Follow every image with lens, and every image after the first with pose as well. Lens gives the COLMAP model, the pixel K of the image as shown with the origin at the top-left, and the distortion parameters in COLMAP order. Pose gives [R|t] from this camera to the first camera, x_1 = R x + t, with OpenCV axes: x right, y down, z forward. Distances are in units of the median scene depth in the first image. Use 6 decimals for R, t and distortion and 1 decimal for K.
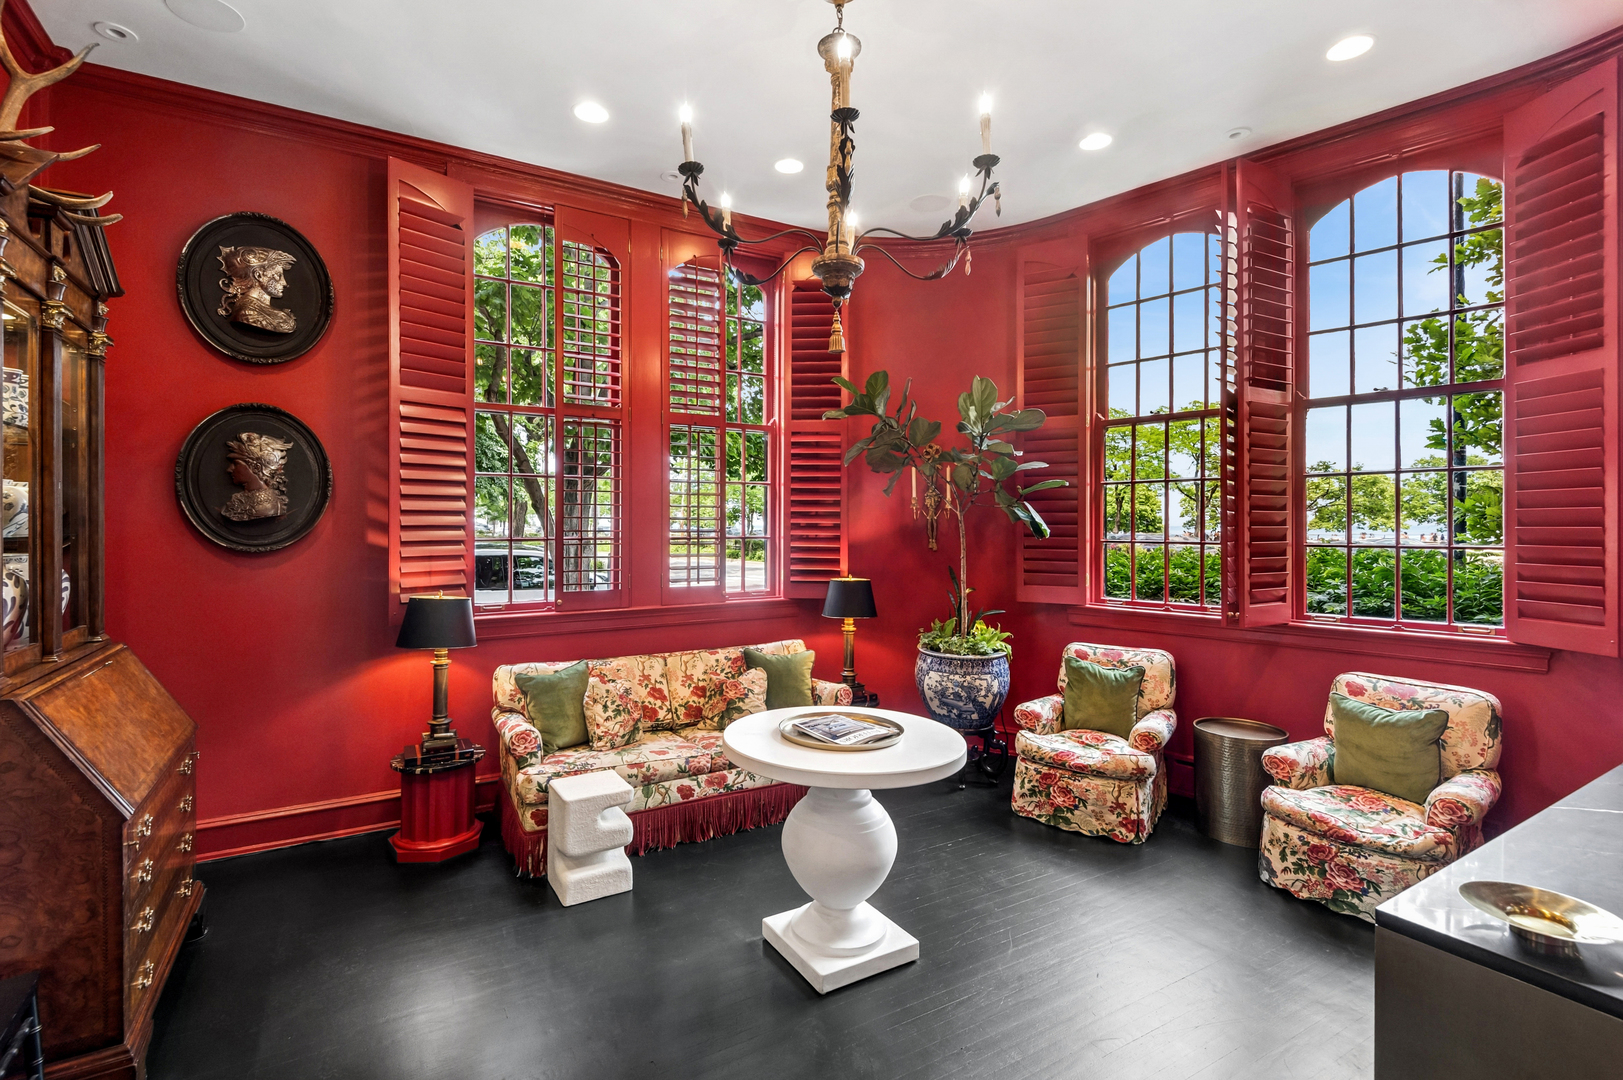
lens RADIAL K [[749.4, 0, 782.2], [0, 749.4, 522.6], [0, 0, 1]] dist [0.046061, -0.025828]
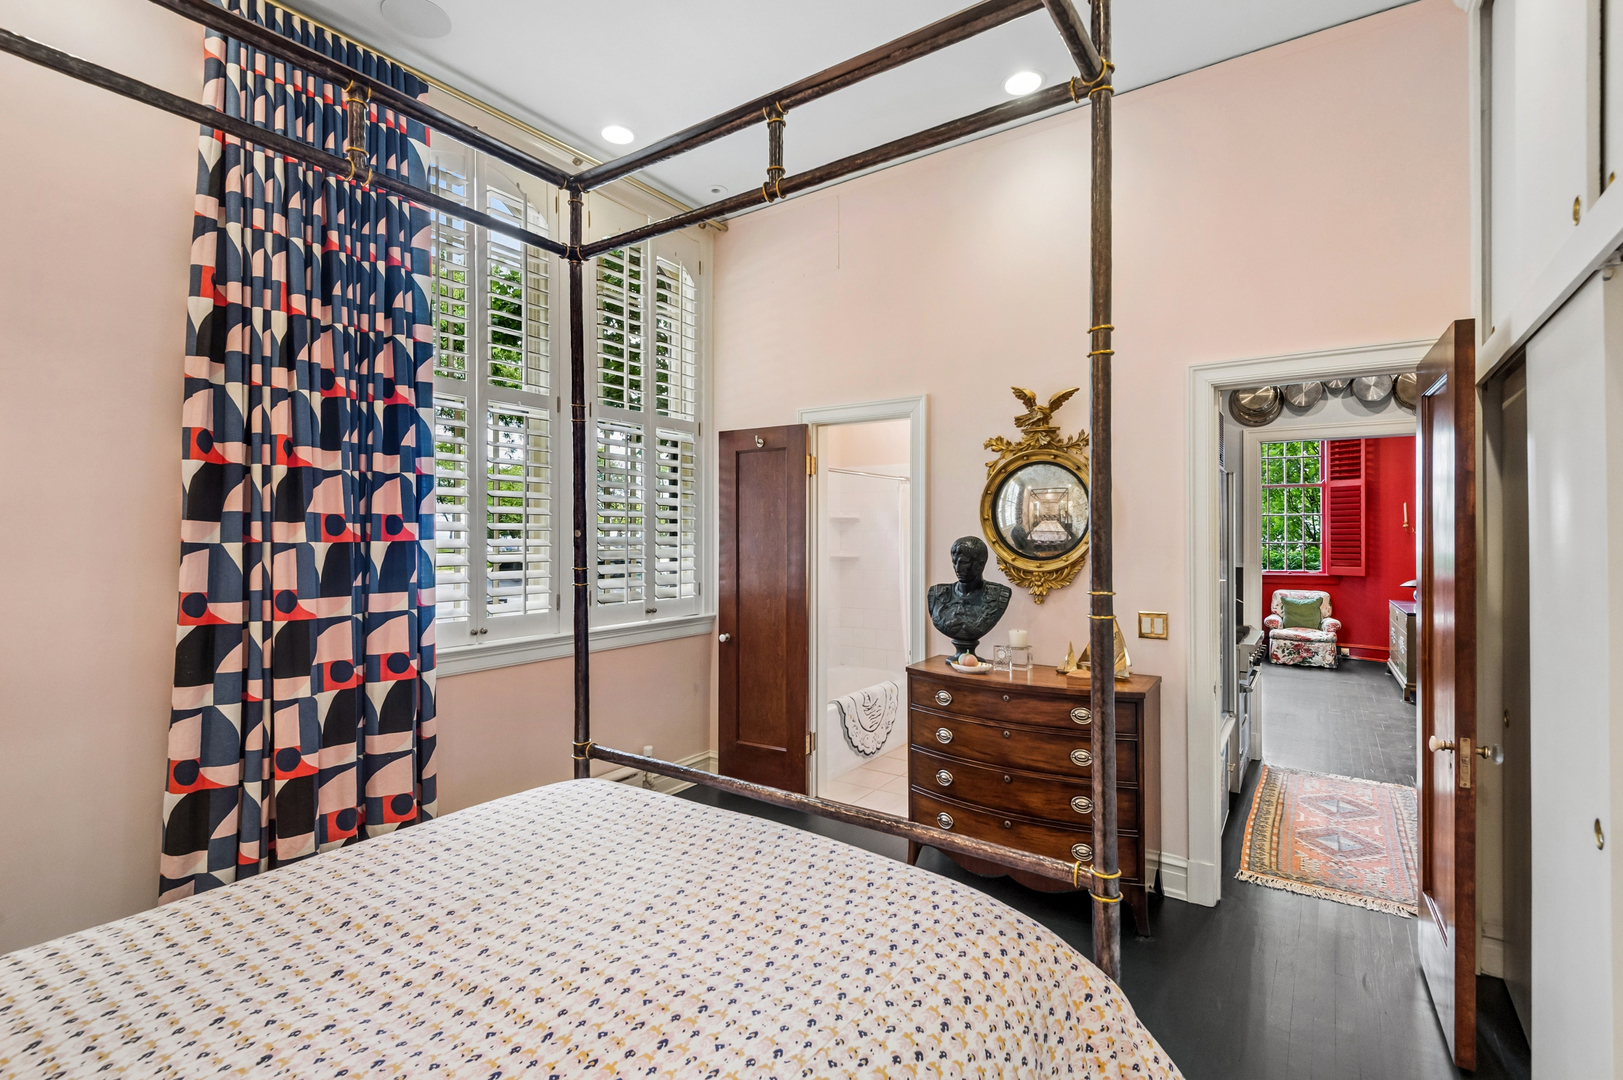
lens RADIAL K [[763.6, 0, 800.2], [0, 763.6, 535.5], [0, 0, 1]] dist [0.068561, -0.046509]
pose [[0.906540, -0.001606, 0.422117, -1.788395], [0.001486, 0.999999, 0.000614, 0.000706], [-0.422117, 0.000070, 0.906541, -0.707308]]
